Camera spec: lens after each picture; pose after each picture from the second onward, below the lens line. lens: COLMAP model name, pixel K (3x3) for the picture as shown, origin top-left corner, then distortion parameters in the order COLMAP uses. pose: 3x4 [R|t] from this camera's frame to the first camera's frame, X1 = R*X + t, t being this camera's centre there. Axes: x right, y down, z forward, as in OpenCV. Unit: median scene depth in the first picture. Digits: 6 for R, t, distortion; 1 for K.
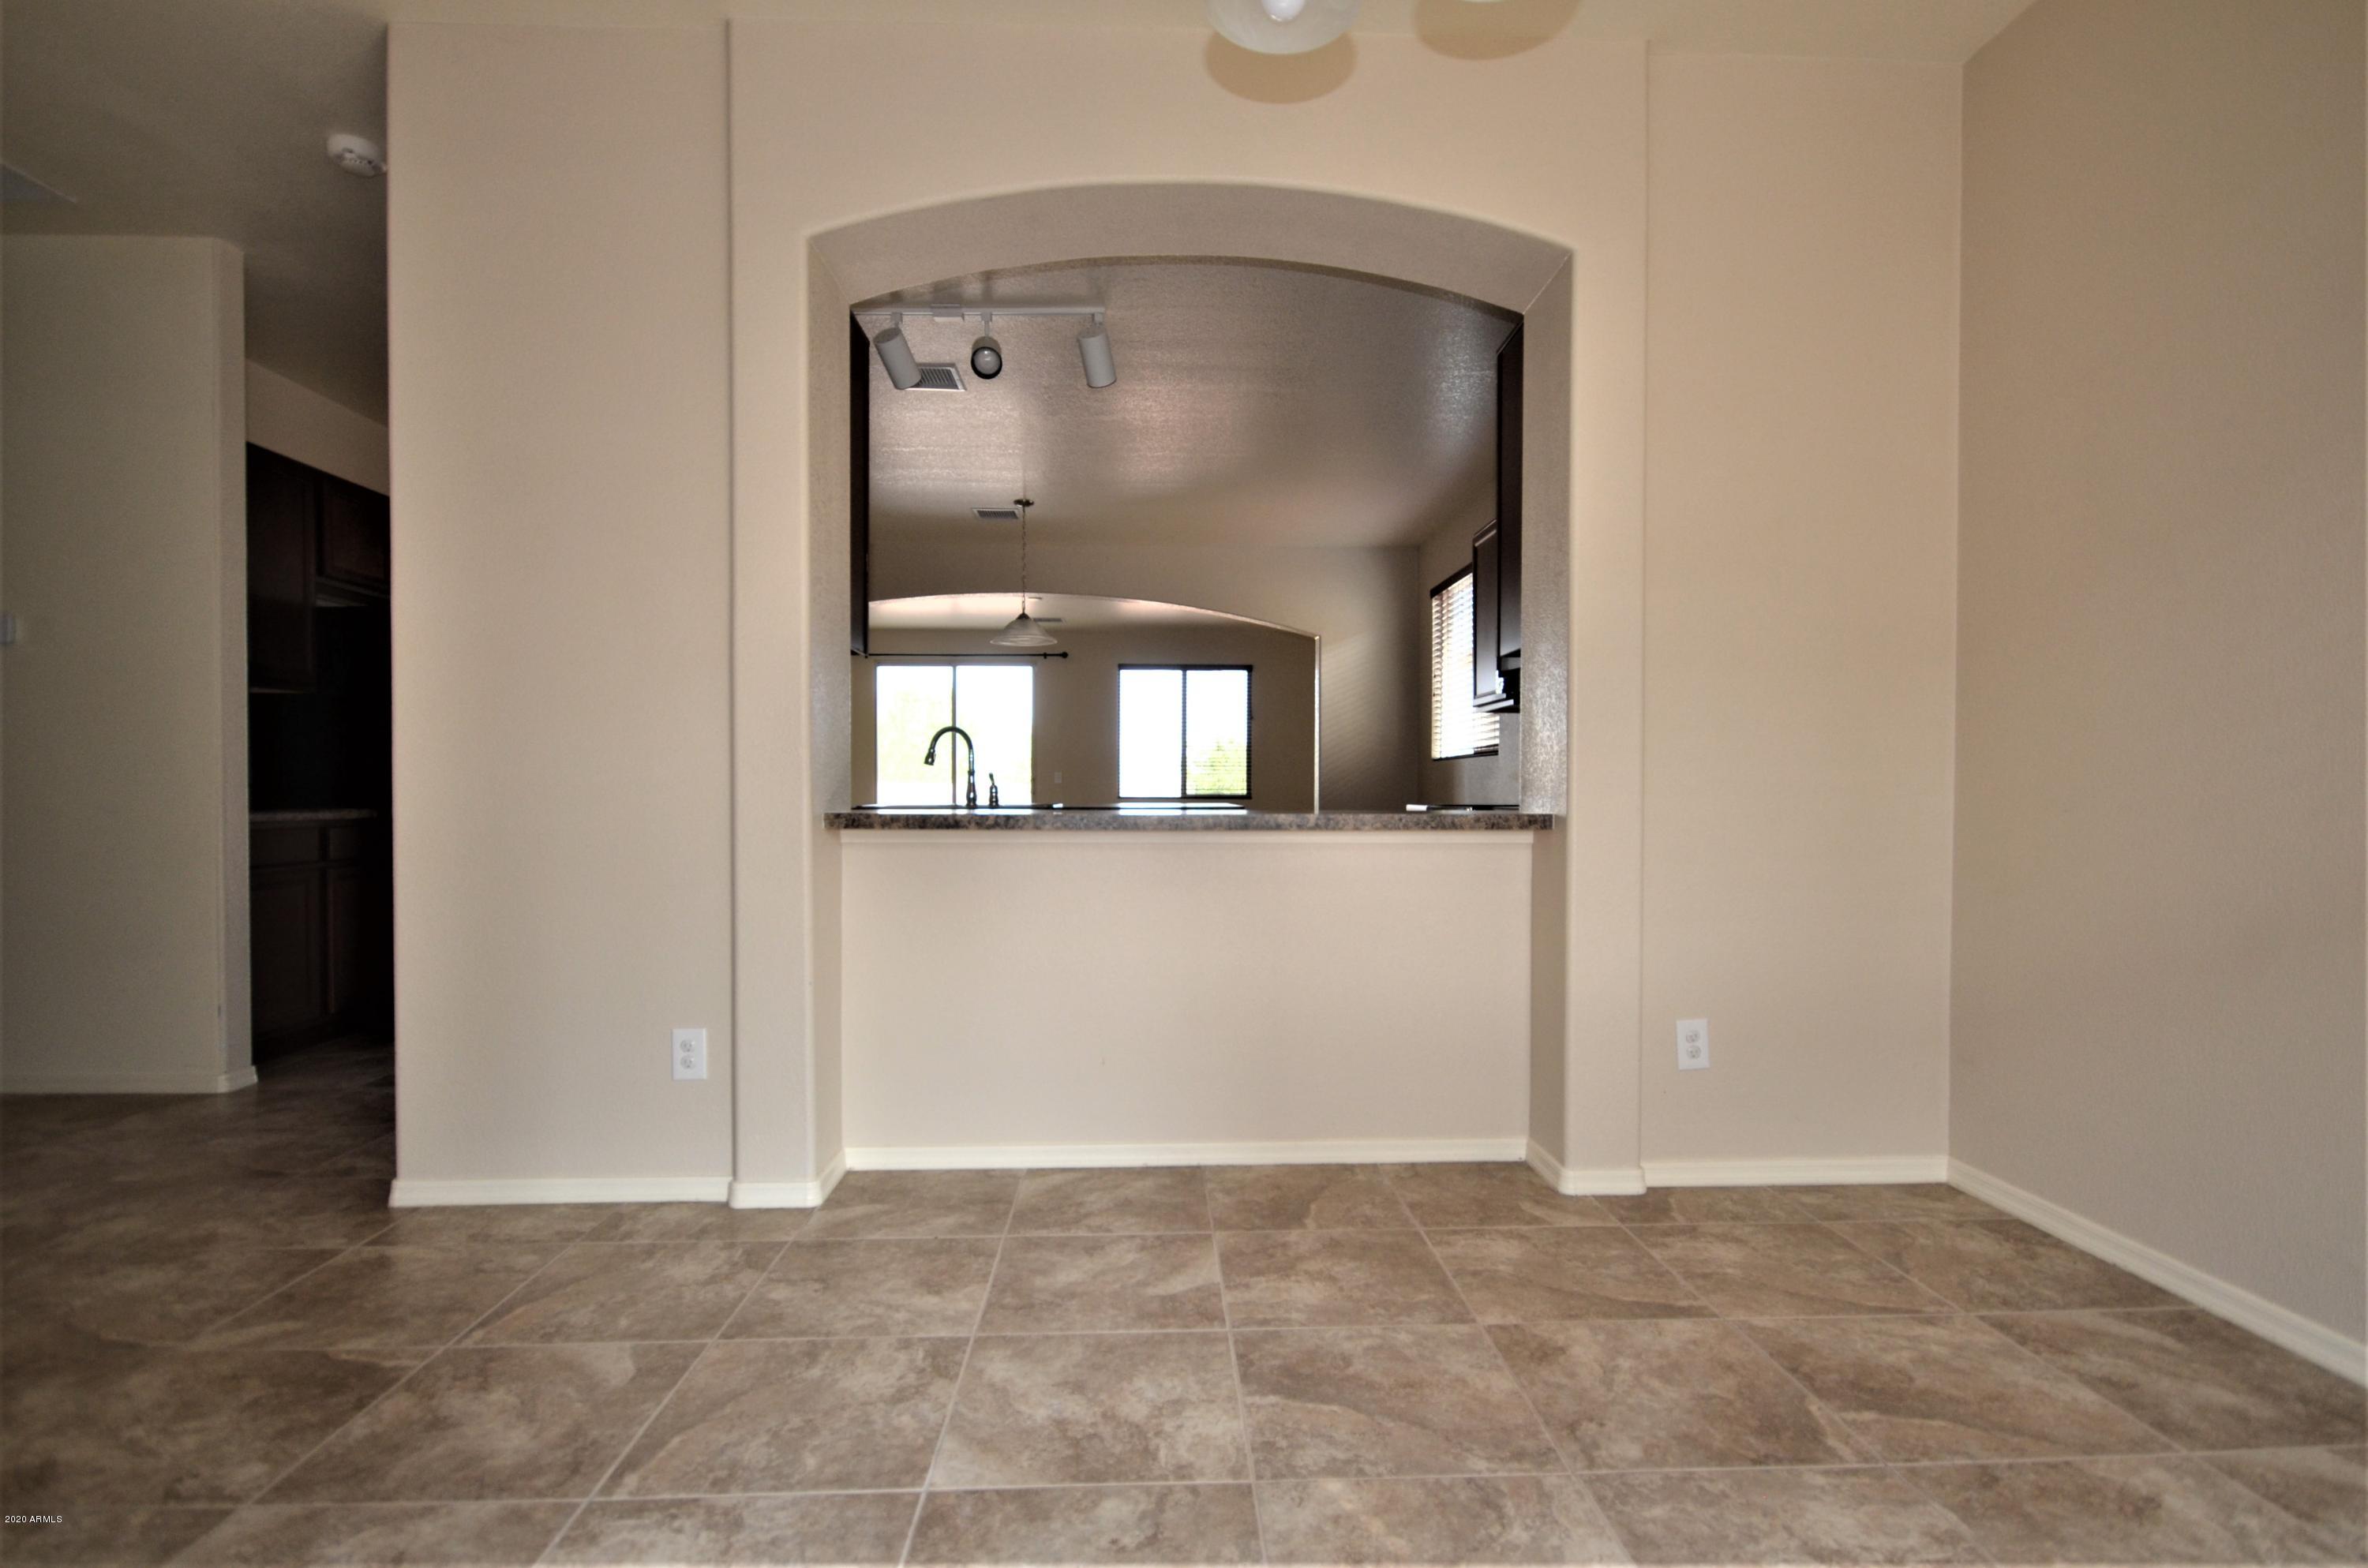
lens RADIAL K [[1159.3, 0, 1194.1], [0, 1159.3, 802.4], [0, 0, 1]] dist [0.007041, -0.002156]
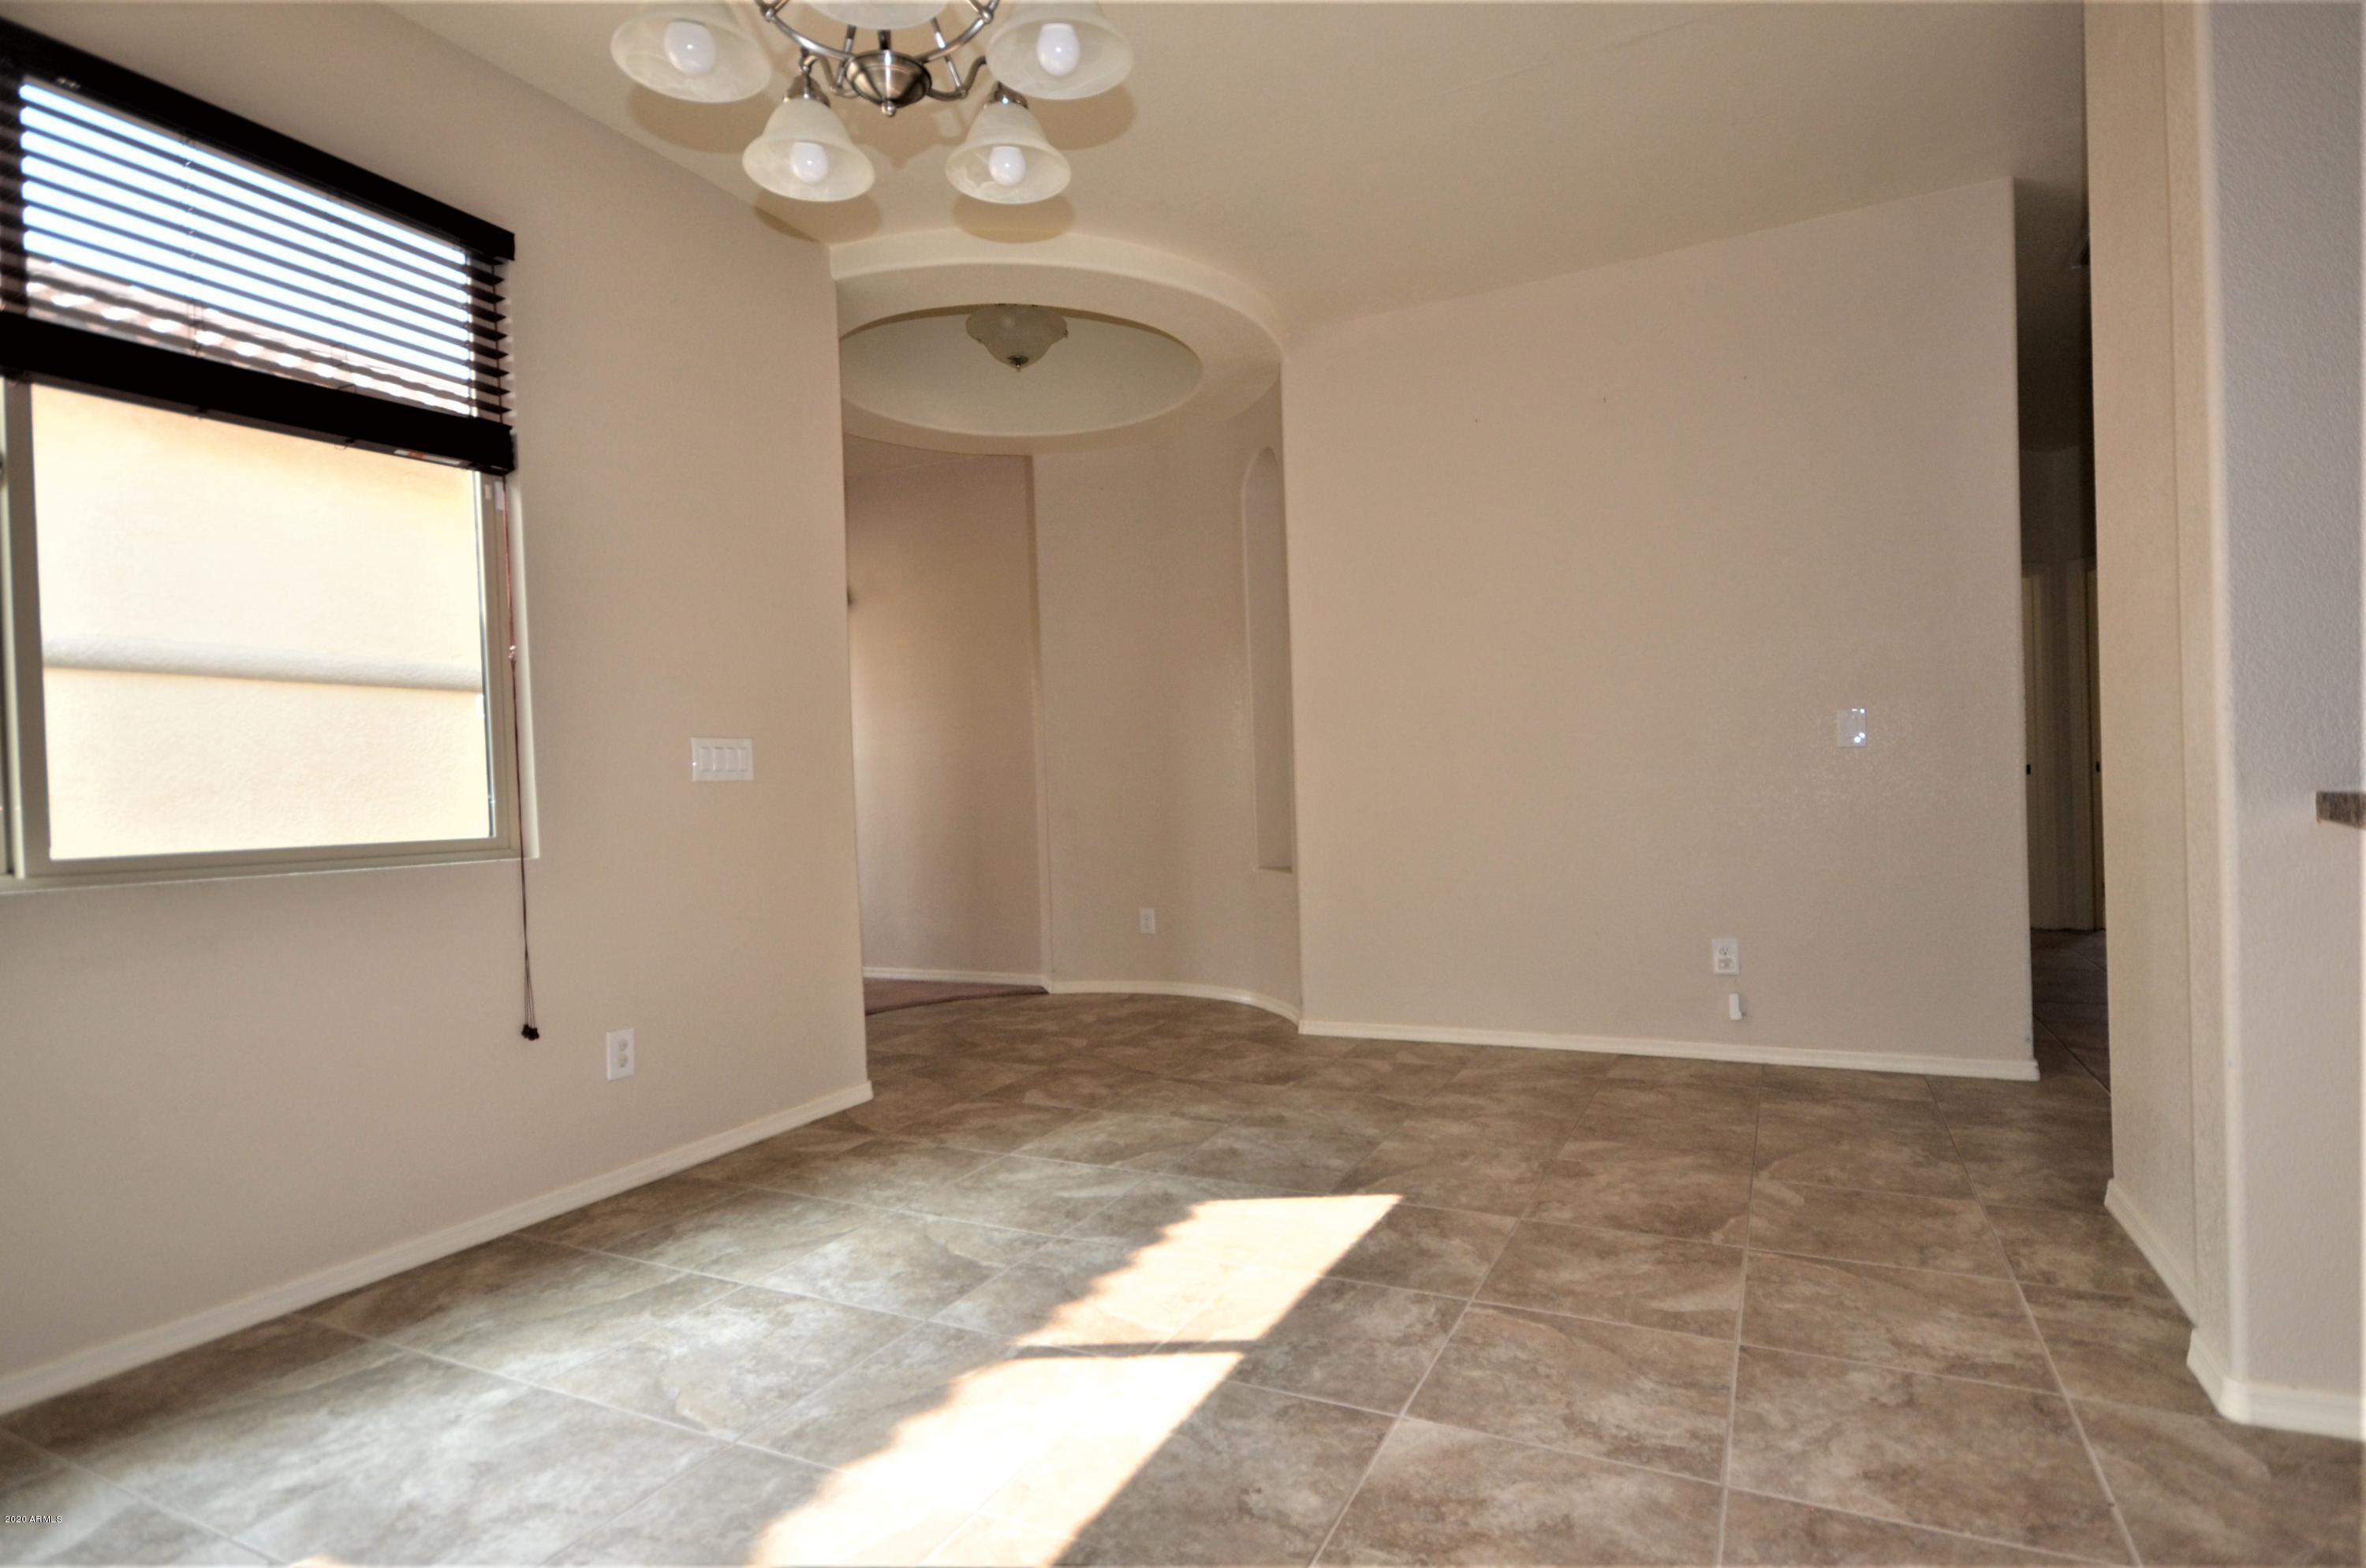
lens RADIAL K [[1186.4, 0, 1196.3], [0, 1186.4, 800.9], [0, 0, 1]] dist [0.007556, -0.002124]
pose [[-0.479544, 0.023707, -0.877198, 0.617533], [0.026124, 0.999578, 0.012733, -0.013787], [0.877129, -0.016810, -0.479961, 1.007900]]
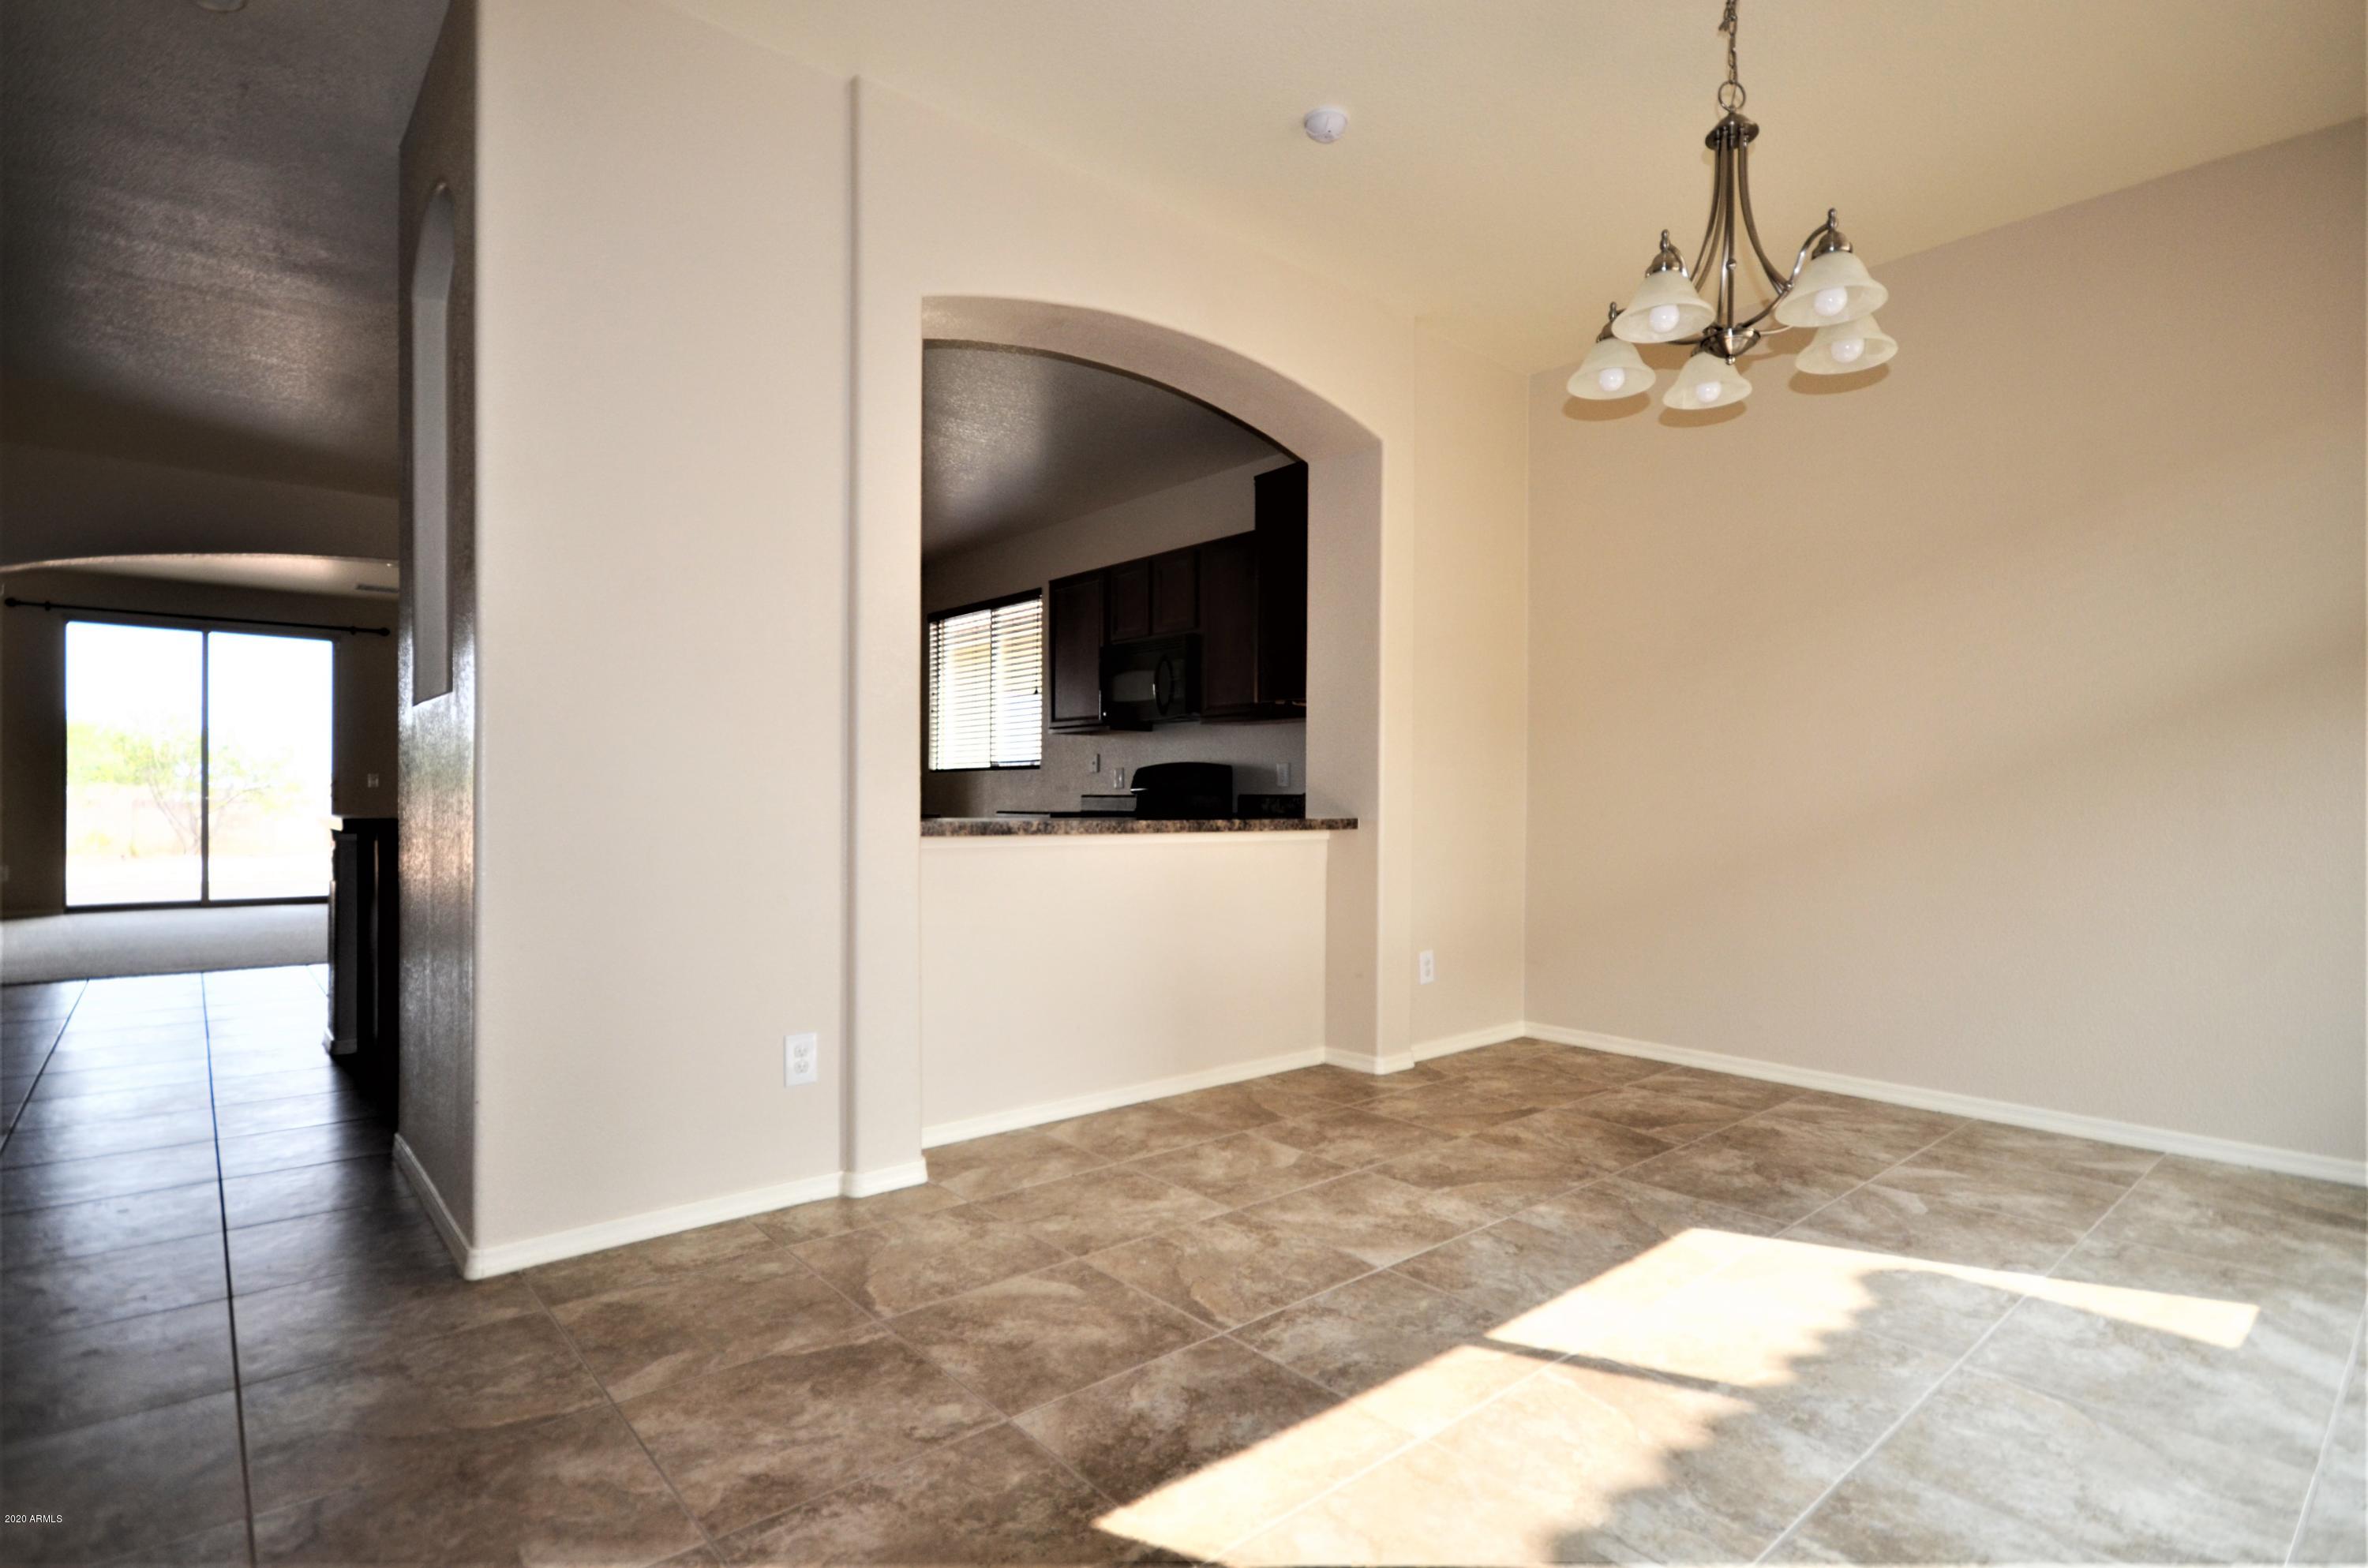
lens RADIAL K [[1159.3, 0, 1194.1], [0, 1159.3, 802.4], [0, 0, 1]] dist [0.007041, -0.002156]
pose [[0.781908, 0.001860, 0.623392, -0.997446], [0.001140, 0.999990, -0.004414, -0.007412], [-0.623393, 0.004161, 0.781897, -0.024848]]
